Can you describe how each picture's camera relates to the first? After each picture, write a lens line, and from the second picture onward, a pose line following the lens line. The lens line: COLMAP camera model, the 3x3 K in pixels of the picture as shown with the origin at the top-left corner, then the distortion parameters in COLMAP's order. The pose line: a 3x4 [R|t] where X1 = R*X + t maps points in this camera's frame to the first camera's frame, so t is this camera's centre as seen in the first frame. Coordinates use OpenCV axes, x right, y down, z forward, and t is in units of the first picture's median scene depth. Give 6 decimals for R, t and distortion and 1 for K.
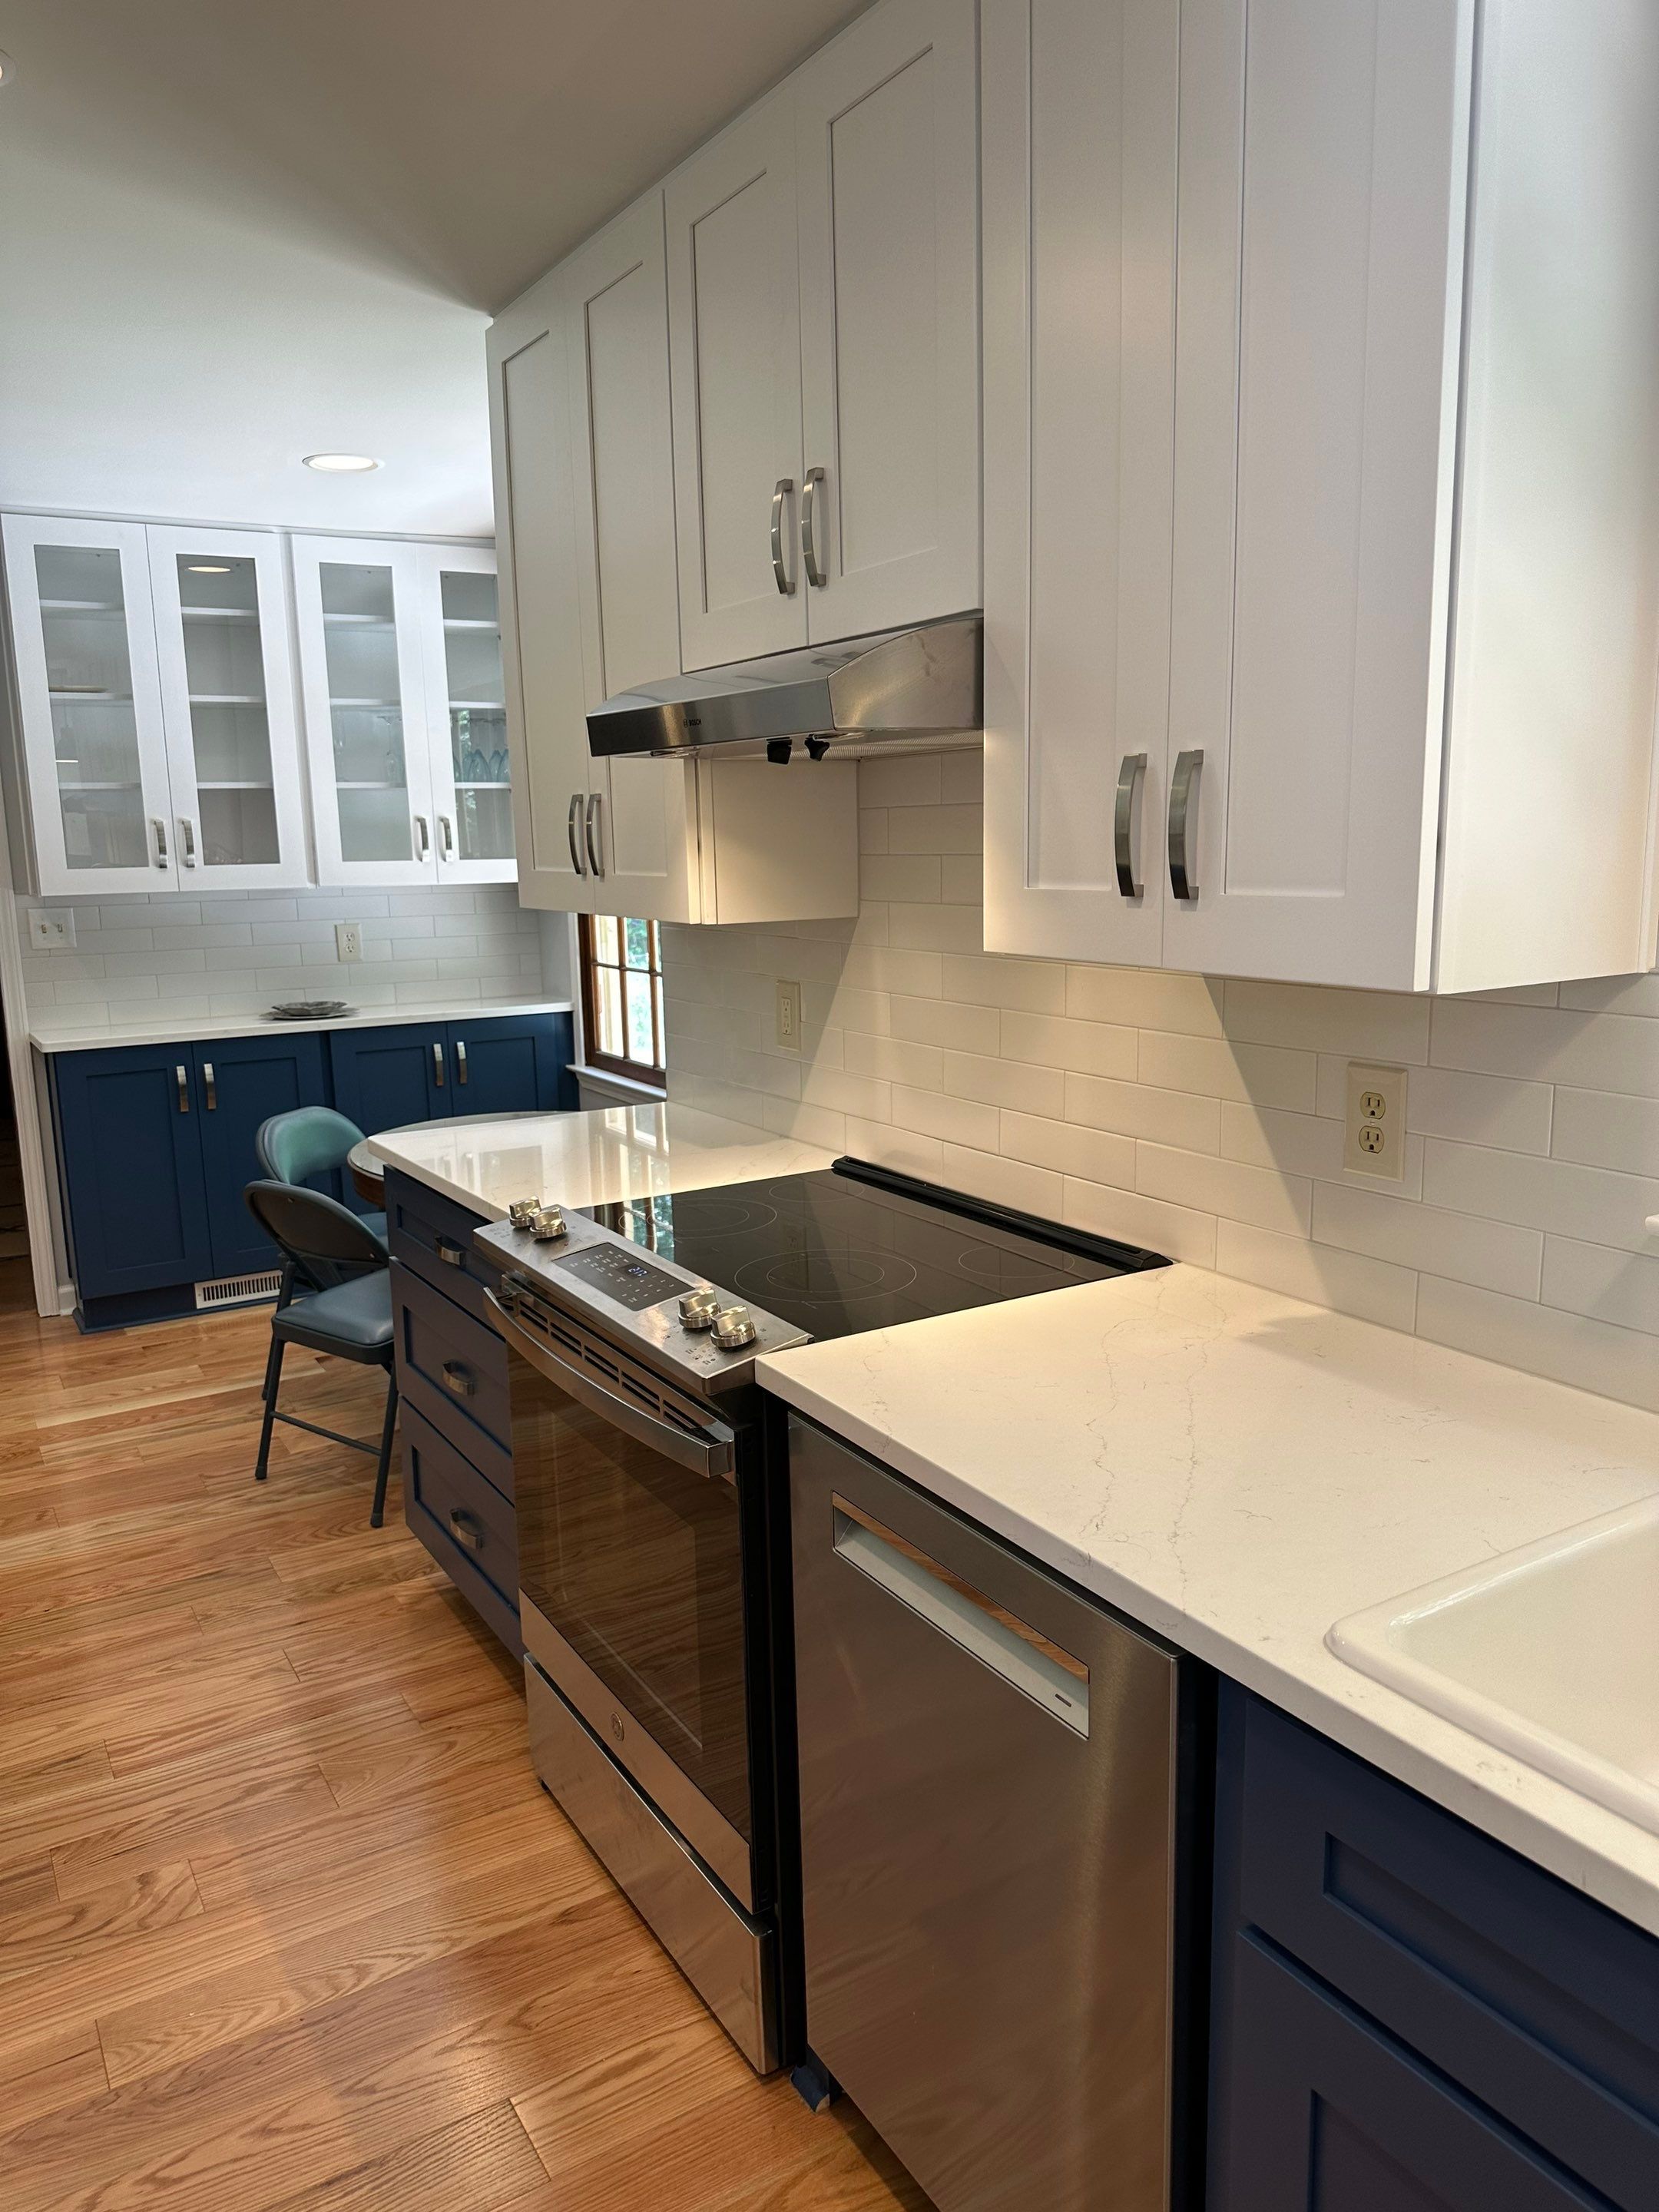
lens RADIAL K [[1560.4, 0, 812.8], [0, 1560.4, 1109.3], [0, 0, 1]] dist [0.042772, -0.036151]
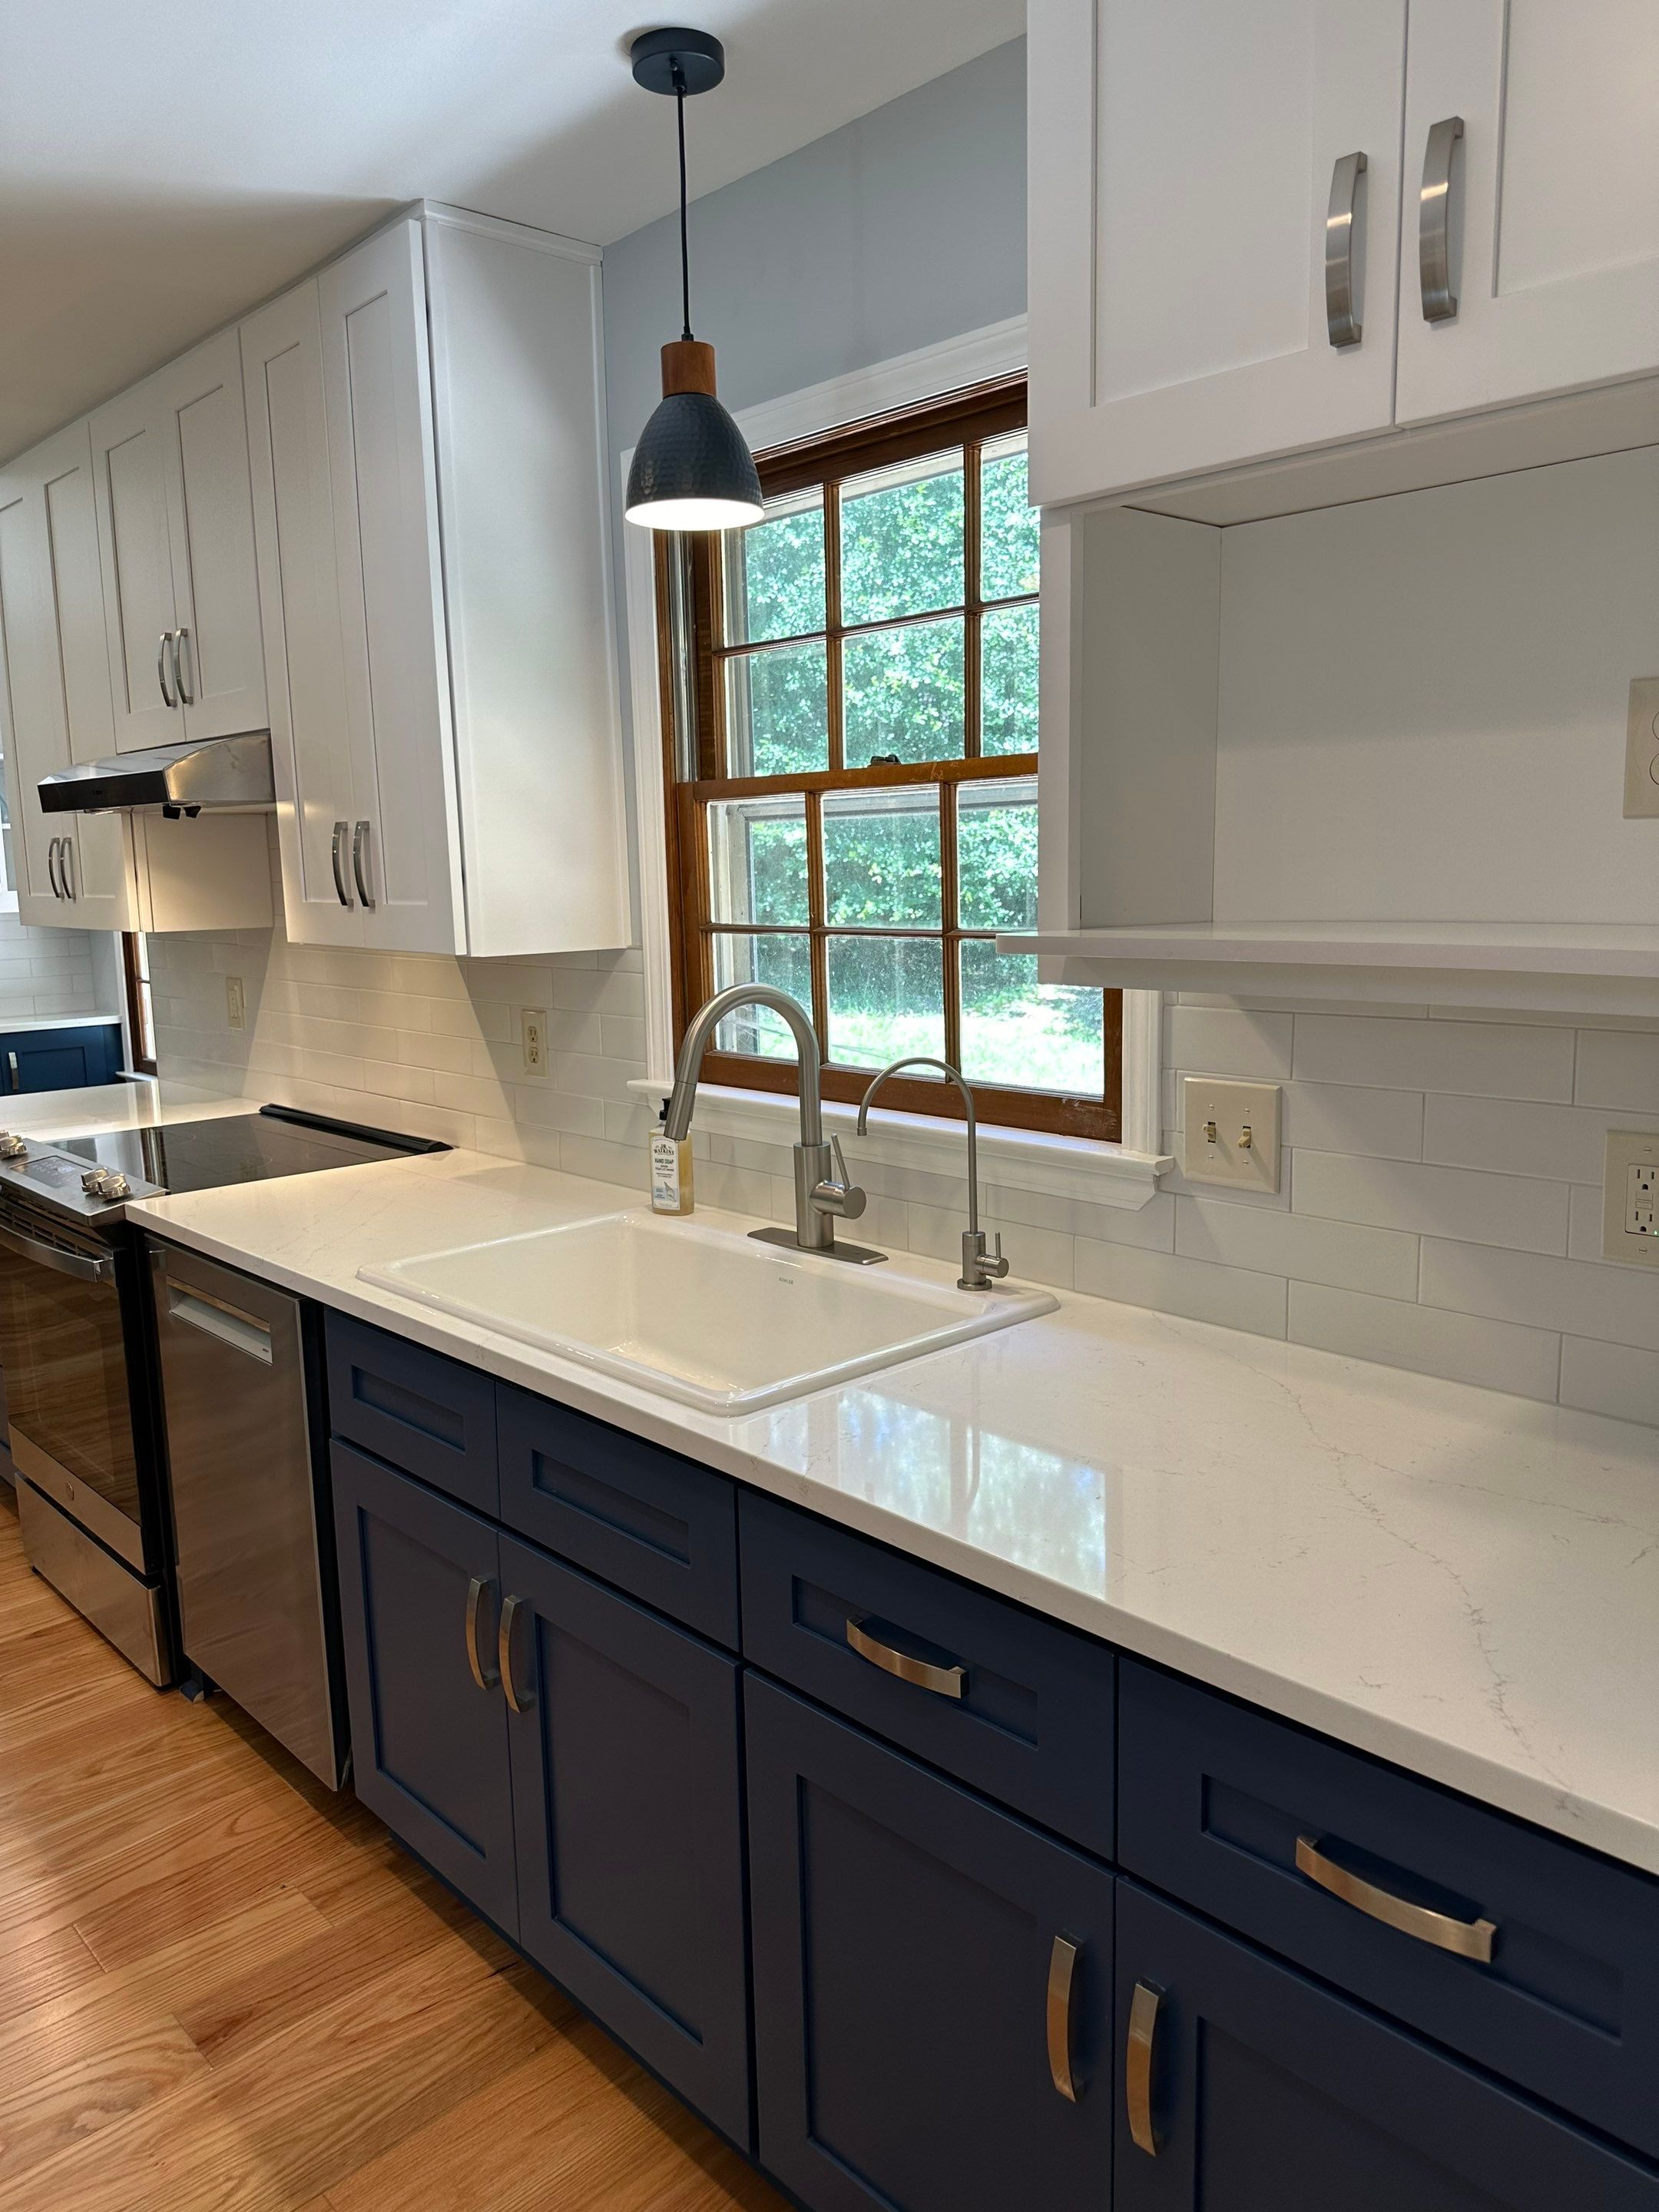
lens RADIAL K [[1560.4, 0, 814.4], [0, 1560.4, 1101.2], [0, 0, 1]] dist [0.042772, -0.036151]
pose [[0.978961, -0.029430, 0.201913, 0.214901], [0.035410, 0.999033, -0.026070, 0.082565], [-0.200950, 0.032671, 0.979056, -0.454596]]
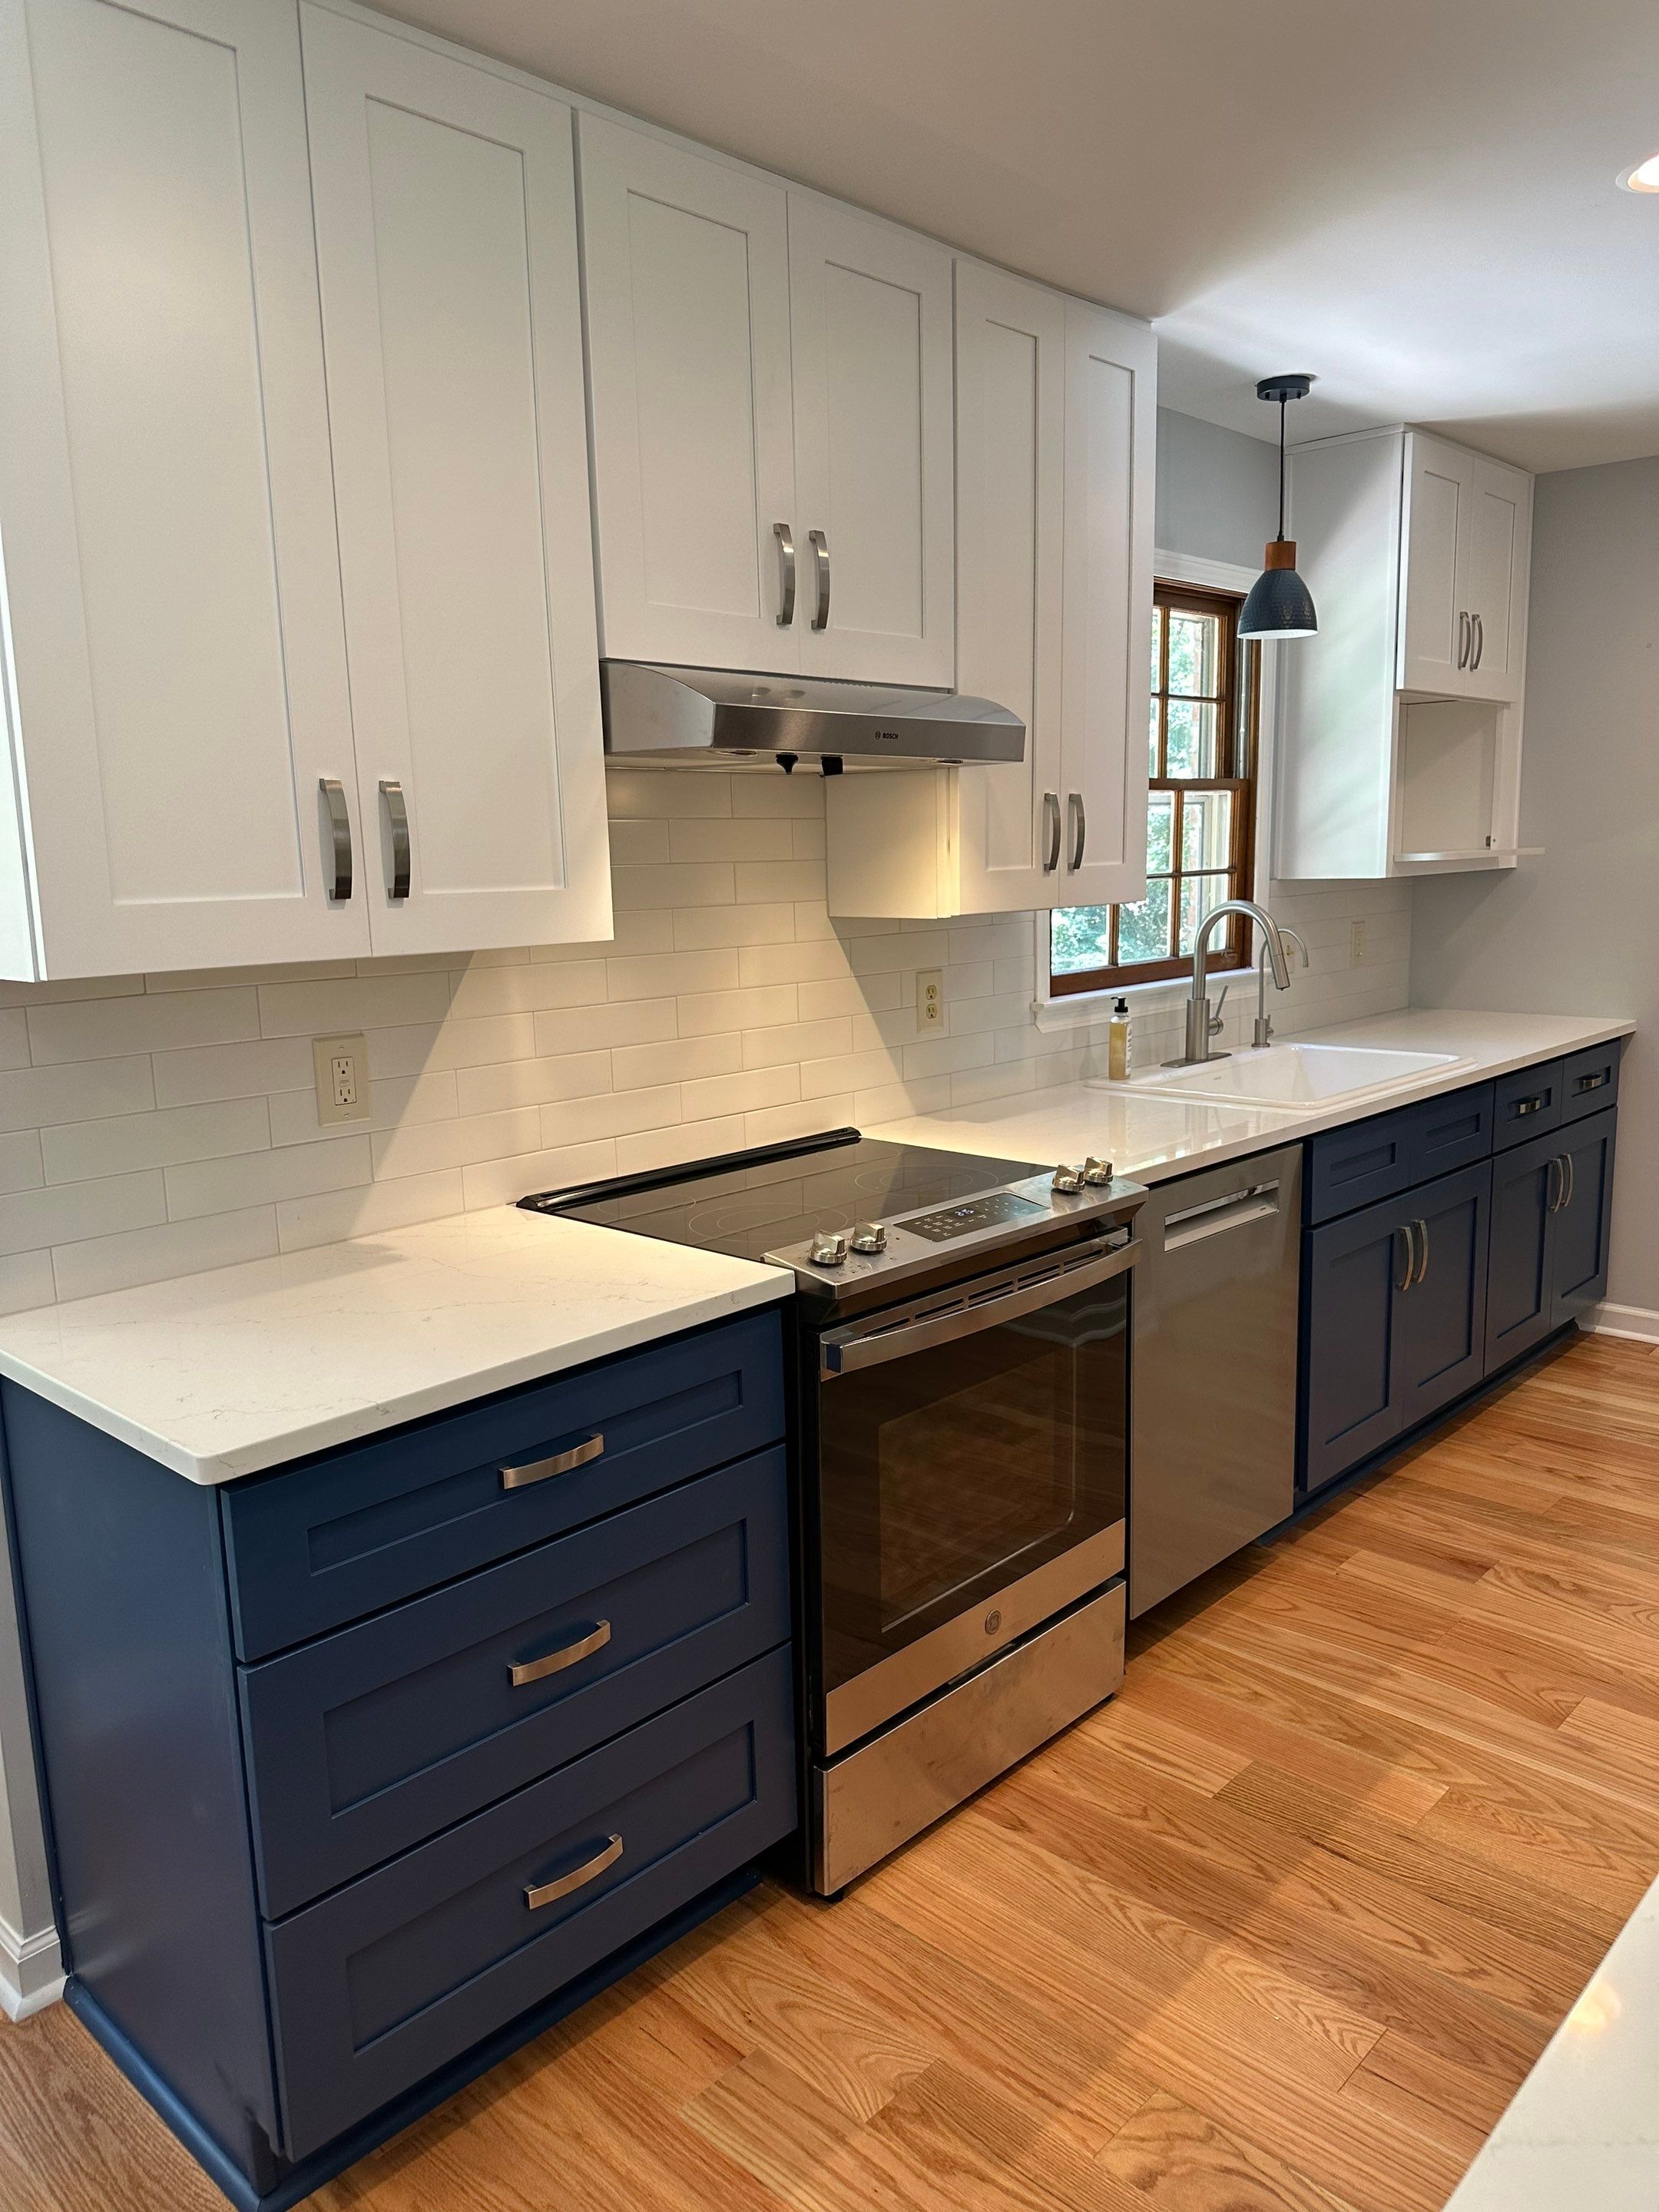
lens RADIAL K [[1560.4, 0, 838.5], [0, 1560.4, 1097.0], [0, 0, 1]] dist [0.042772, -0.036151]
pose [[-0.266856, -0.130827, 0.954815, -0.927497], [0.197217, 0.962364, 0.186980, -0.167111], [-0.943342, 0.238202, -0.231011, 1.059502]]
